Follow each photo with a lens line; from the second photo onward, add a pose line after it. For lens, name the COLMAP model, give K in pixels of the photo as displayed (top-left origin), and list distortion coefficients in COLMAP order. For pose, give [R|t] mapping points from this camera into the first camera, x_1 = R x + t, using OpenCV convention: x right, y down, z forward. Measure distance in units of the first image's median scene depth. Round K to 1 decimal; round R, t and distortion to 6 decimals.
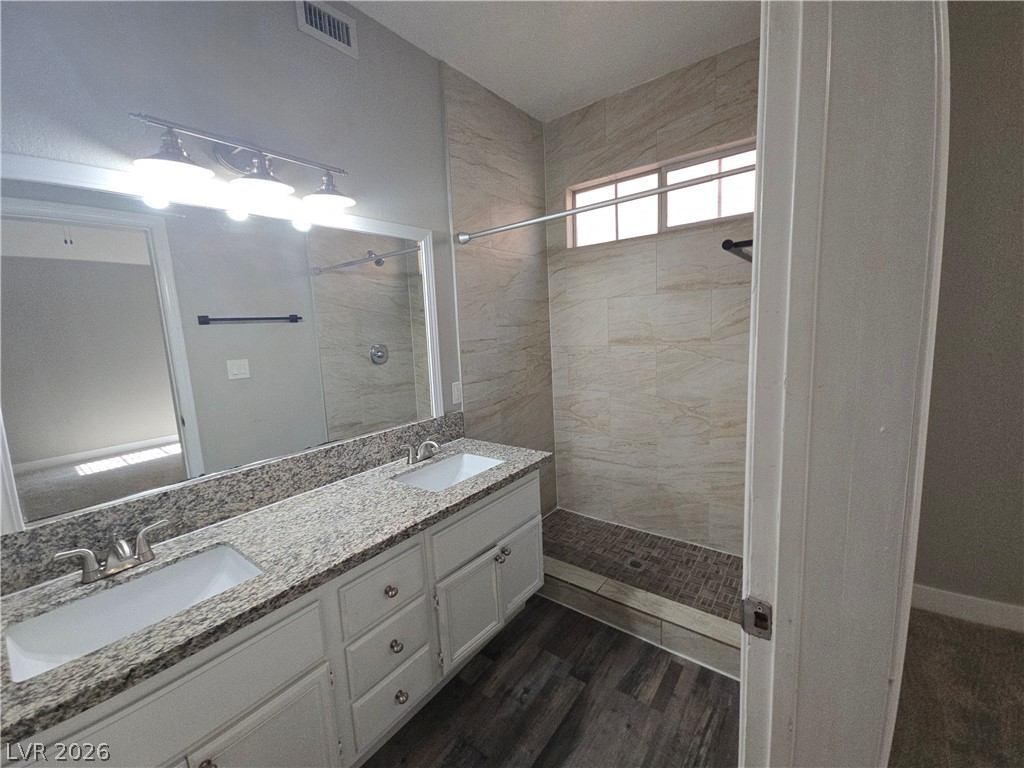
lens RADIAL K [[406.5, 0, 505.5], [0, 406.5, 380.9], [0, 0, 1]] dist [0.000851, -0.000015]
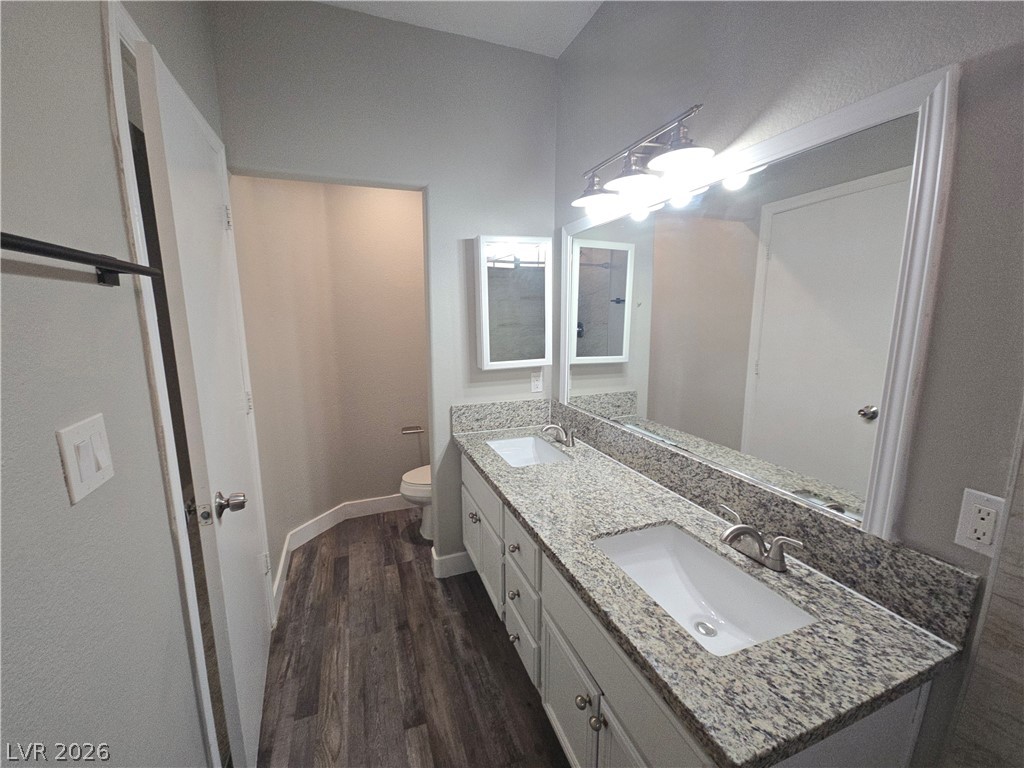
lens RADIAL K [[418.9, 0, 504.5], [0, 418.9, 379.4], [0, 0, 1]] dist [0.003170, -0.000209]
pose [[-0.517339, 0.192171, -0.833925, 0.501543], [-0.080060, 0.959320, 0.270733, -0.210507], [0.852028, 0.206825, -0.480908, 1.130338]]
